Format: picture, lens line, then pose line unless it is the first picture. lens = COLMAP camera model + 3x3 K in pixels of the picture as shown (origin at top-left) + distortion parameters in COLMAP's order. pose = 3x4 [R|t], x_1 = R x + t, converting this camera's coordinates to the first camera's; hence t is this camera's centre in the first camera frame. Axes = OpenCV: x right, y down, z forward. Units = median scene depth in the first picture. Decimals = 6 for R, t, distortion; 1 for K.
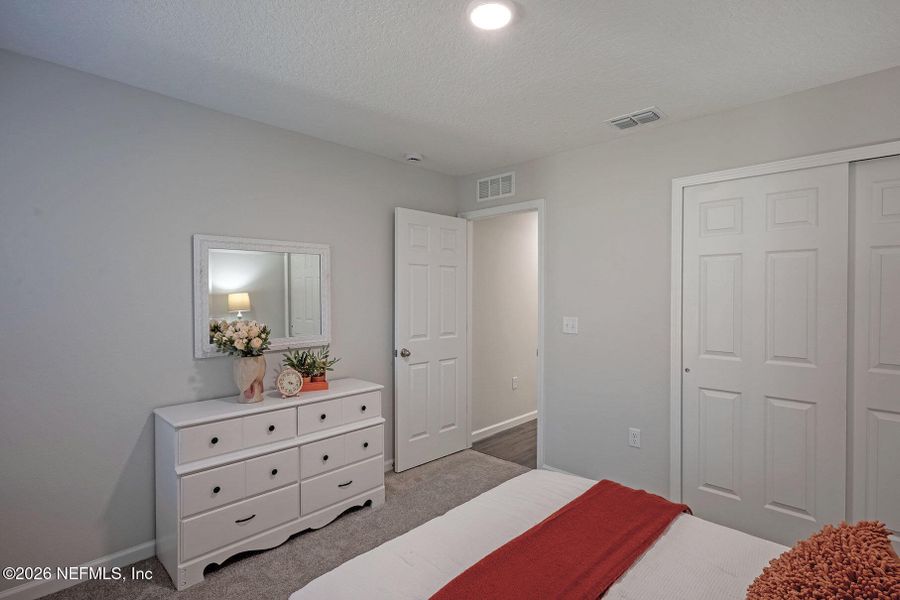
lens RADIAL K [[436.5, 0, 449.1], [0, 436.5, 296.8], [0, 0, 1]] dist [-0.002229, 0.000096]
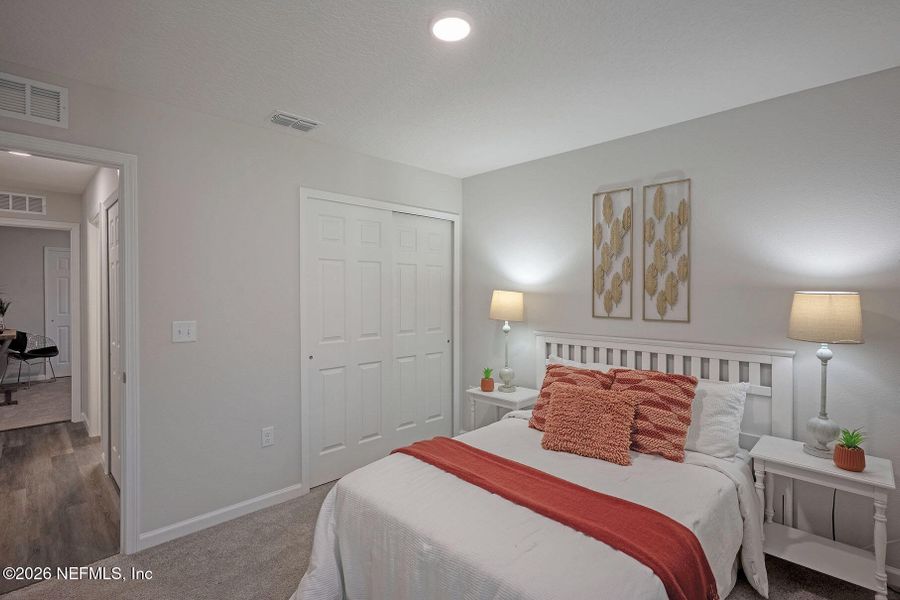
lens RADIAL K [[436.5, 0, 449.1], [0, 436.5, 296.8], [0, 0, 1]] dist [-0.002229, 0.000096]
pose [[0.014165, -0.012065, 0.999827, -0.602367], [0.008890, 0.999889, 0.011940, -0.002288], [-0.999860, 0.008720, 0.014271, 0.622006]]
